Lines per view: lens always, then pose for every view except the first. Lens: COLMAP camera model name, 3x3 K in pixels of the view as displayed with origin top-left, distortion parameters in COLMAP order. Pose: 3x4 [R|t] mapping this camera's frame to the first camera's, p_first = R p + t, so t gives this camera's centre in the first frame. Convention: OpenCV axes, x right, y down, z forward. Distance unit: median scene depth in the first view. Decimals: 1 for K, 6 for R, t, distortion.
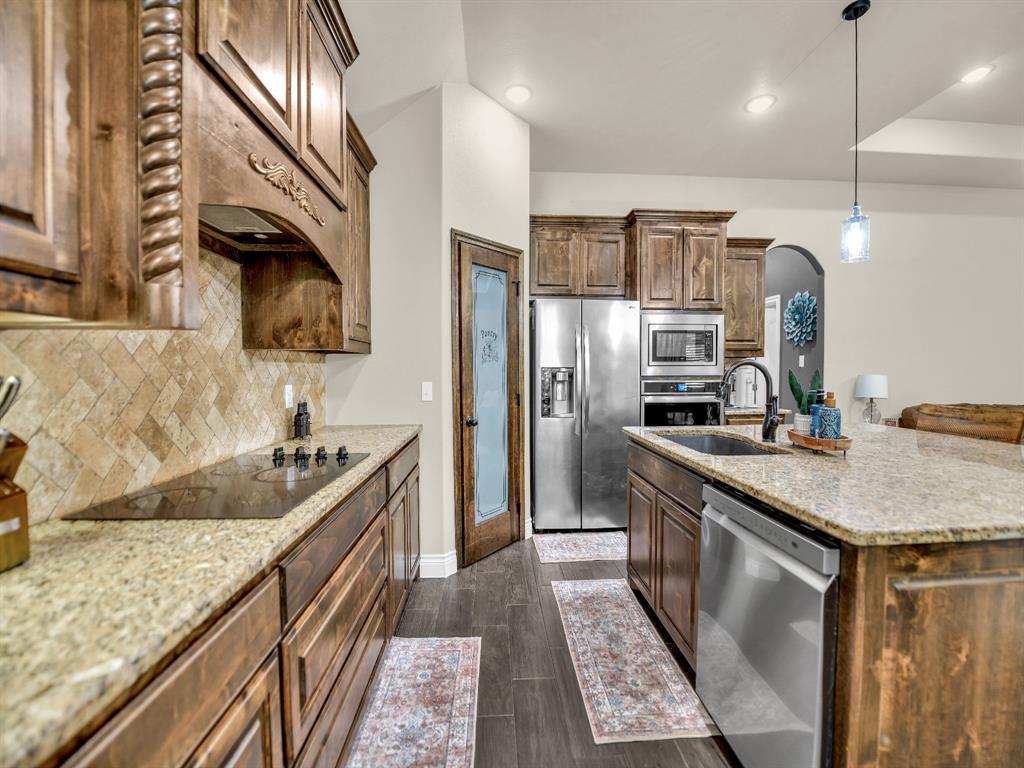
lens RADIAL K [[412.2, 0, 511.3], [0, 412.2, 377.7], [0, 0, 1]] dist [-0.015233, -0.001866]
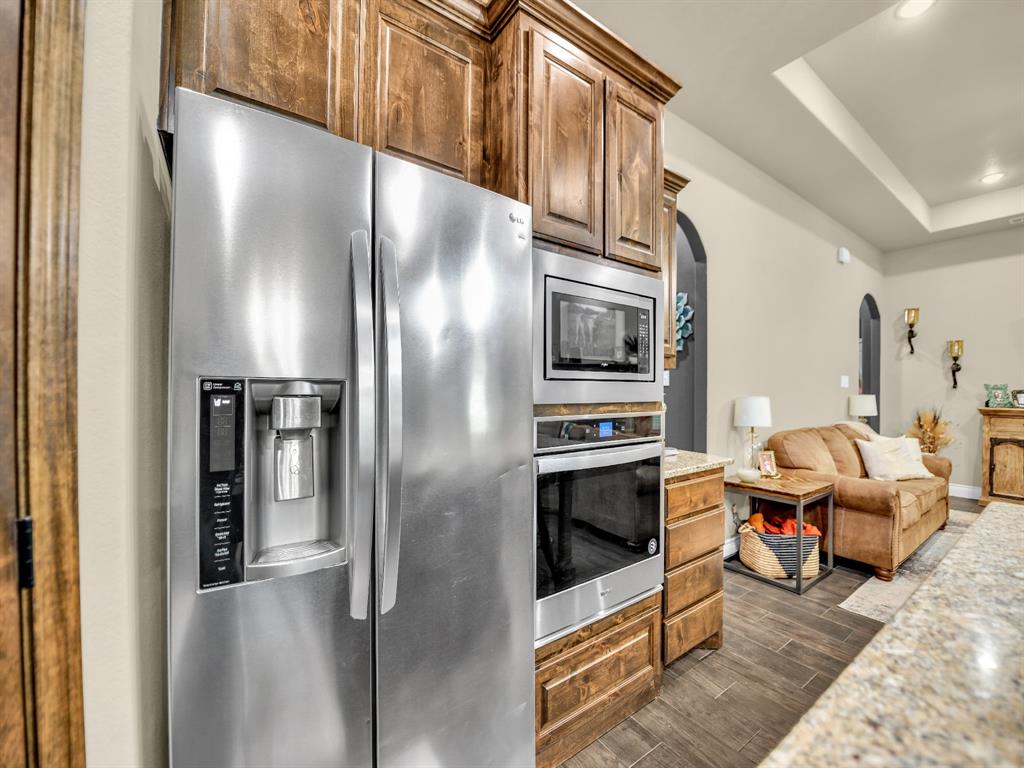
lens RADIAL K [[412.2, 0, 513.0], [0, 412.2, 387.8], [0, 0, 1]] dist [-0.015233, -0.001866]
pose [[0.848328, 0.006770, 0.529428, 0.124930], [0.003544, 0.999823, -0.018463, -0.017814], [-0.529459, 0.017539, 0.848154, 0.872590]]
